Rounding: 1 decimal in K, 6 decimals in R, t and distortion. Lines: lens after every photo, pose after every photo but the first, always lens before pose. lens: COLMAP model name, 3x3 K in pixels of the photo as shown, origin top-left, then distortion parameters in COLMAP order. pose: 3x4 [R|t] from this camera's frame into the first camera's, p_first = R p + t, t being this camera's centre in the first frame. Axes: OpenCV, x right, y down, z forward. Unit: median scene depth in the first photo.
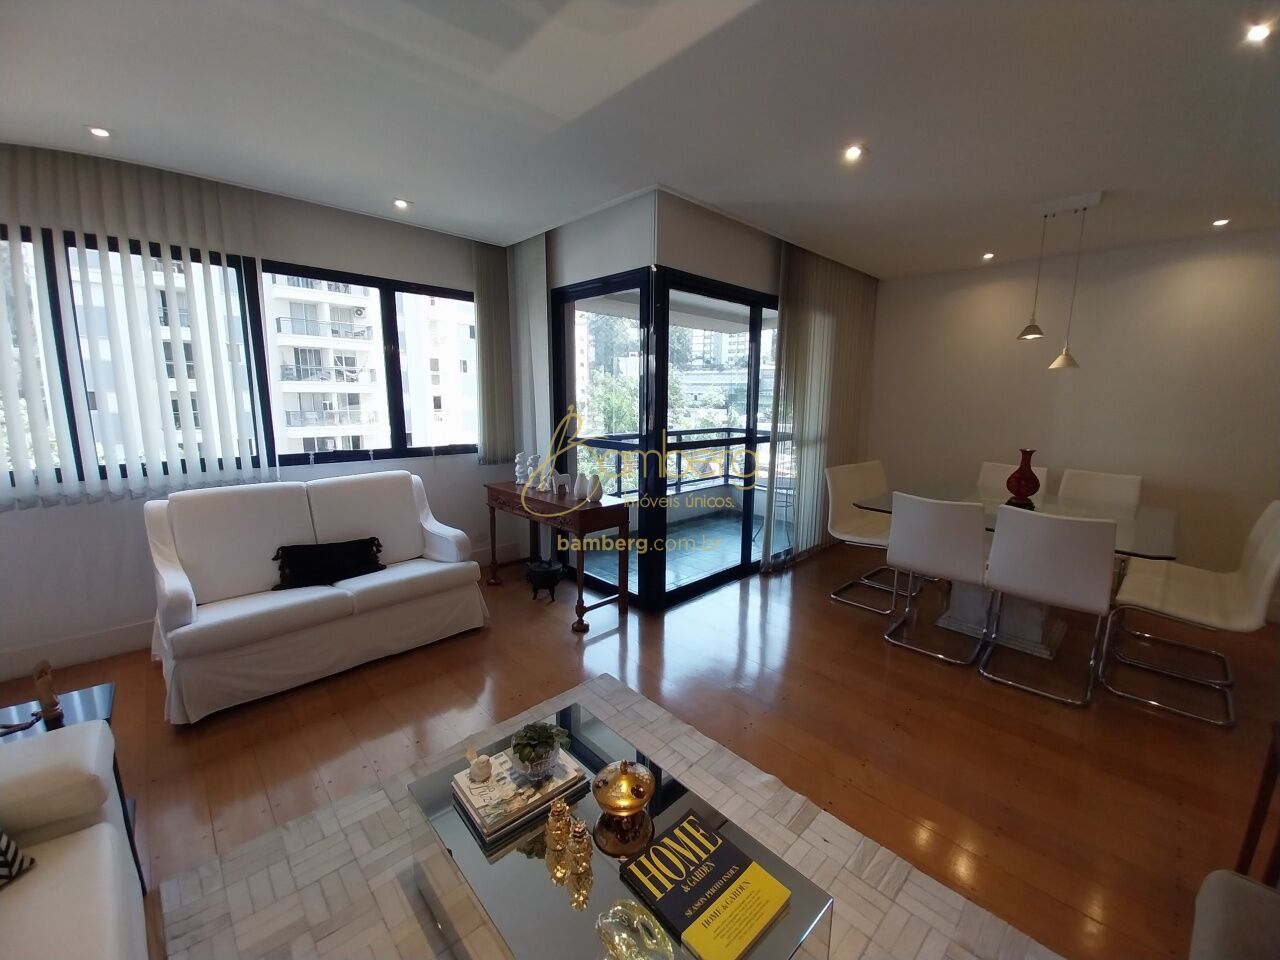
lens RADIAL K [[507.9, 0, 642.2], [0, 507.9, 487.7], [0, 0, 1]] dist [-0.000633, -0.000076]
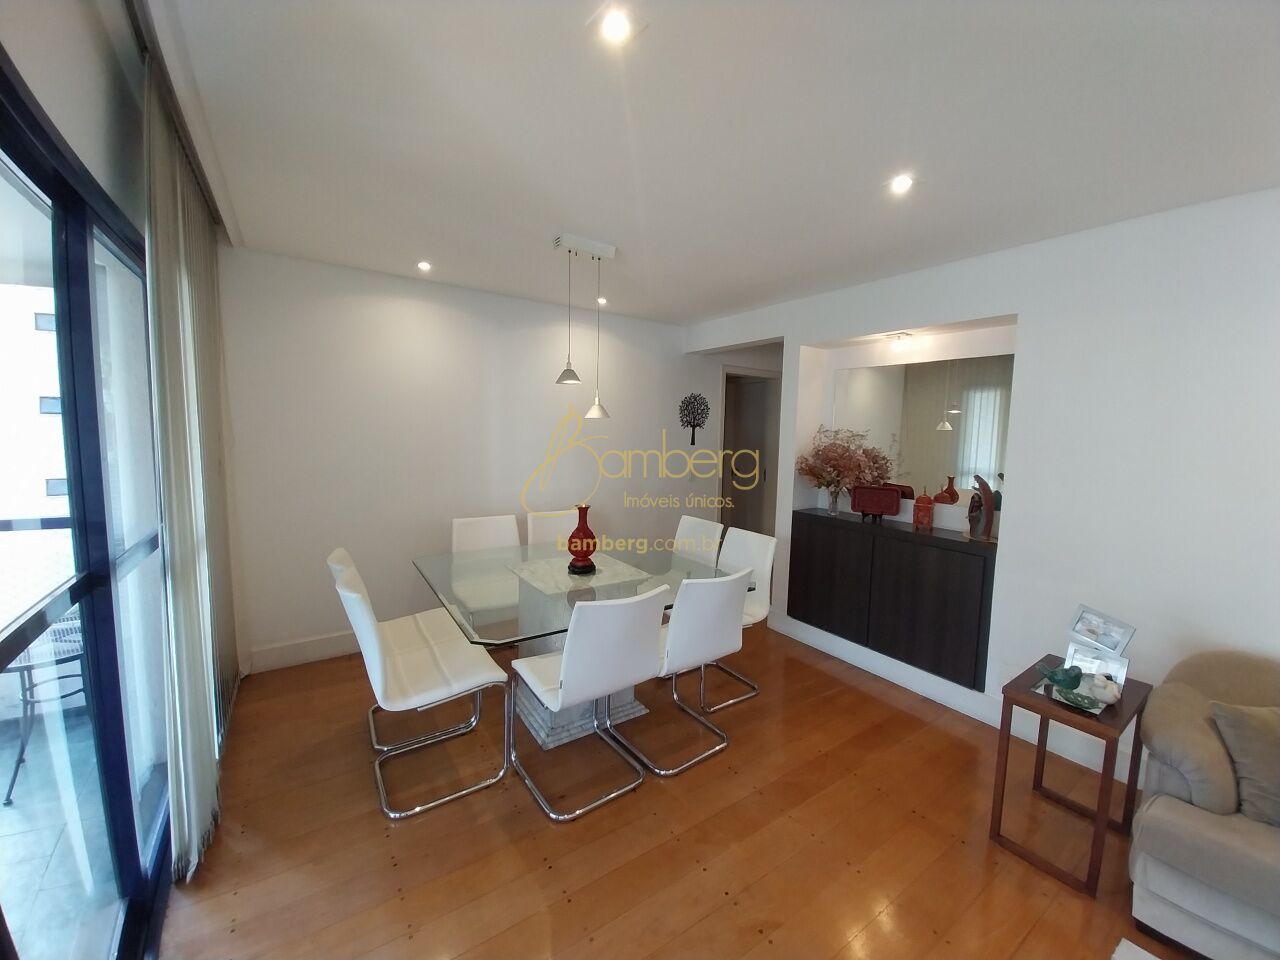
lens RADIAL K [[511.6, 0, 662.6], [0, 511.6, 476.9], [0, 0, 1]] dist [0.000459, -0.000067]
pose [[0.126564, -0.111327, 0.985692, -0.120909], [0.153111, 0.983966, 0.091472, -0.196220], [-0.980071, 0.139343, 0.141580, 0.755521]]
